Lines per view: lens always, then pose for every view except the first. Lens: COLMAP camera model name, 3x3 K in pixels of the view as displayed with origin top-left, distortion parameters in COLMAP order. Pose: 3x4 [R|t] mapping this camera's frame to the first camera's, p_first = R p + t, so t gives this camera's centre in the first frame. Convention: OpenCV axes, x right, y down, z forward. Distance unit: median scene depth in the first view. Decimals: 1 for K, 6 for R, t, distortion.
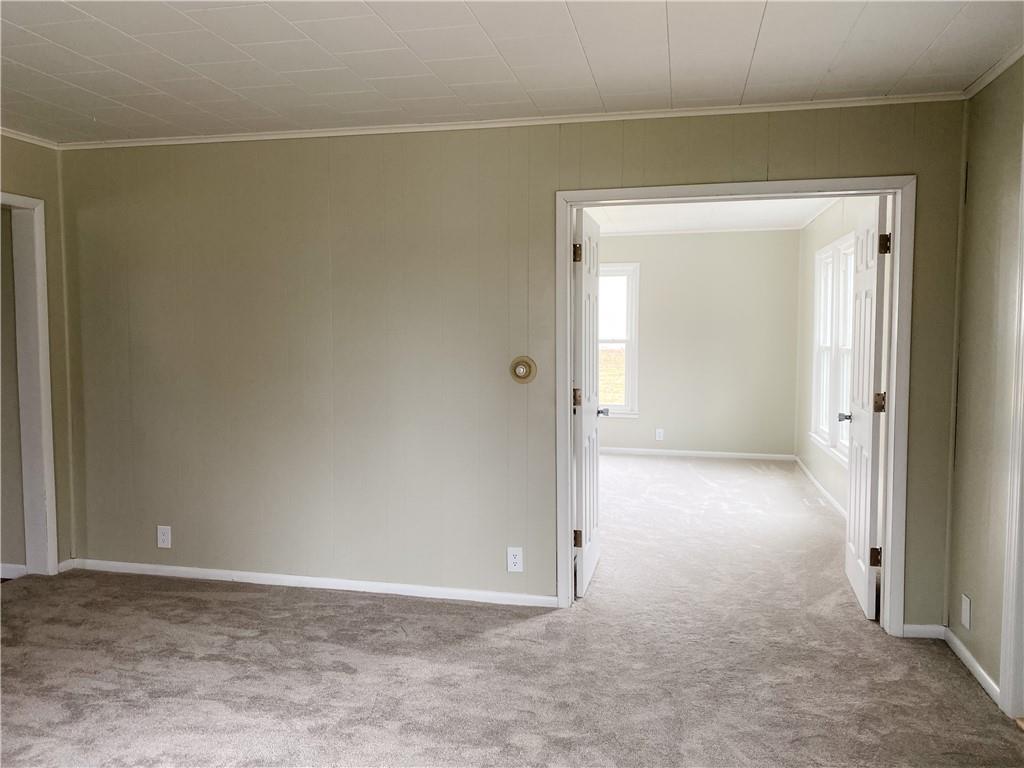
lens RADIAL K [[786.6, 0, 512.8], [0, 786.6, 372.3], [0, 0, 1]] dist [0.096503, -0.133530]
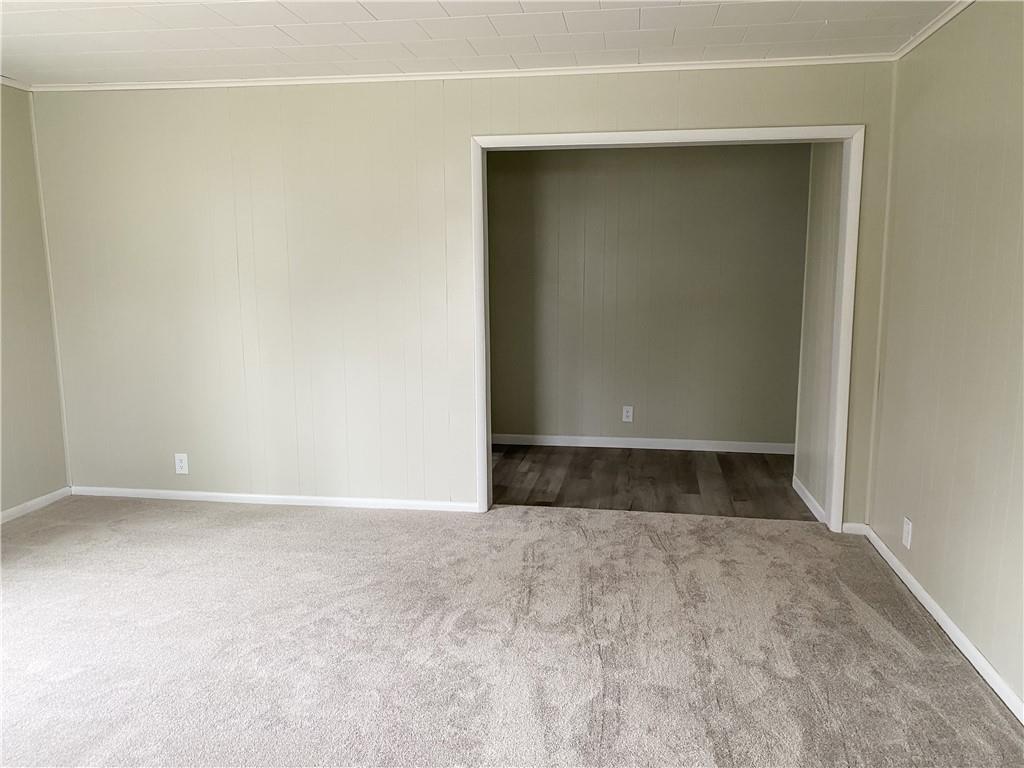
lens RADIAL K [[786.6, 0, 512.8], [0, 786.6, 372.3], [0, 0, 1]] dist [0.096503, -0.133530]
pose [[0.058588, 0.135212, -0.989083, 0.370312], [-0.058094, 0.989568, 0.131837, -0.041293], [0.996590, 0.049736, 0.065832, 0.670746]]
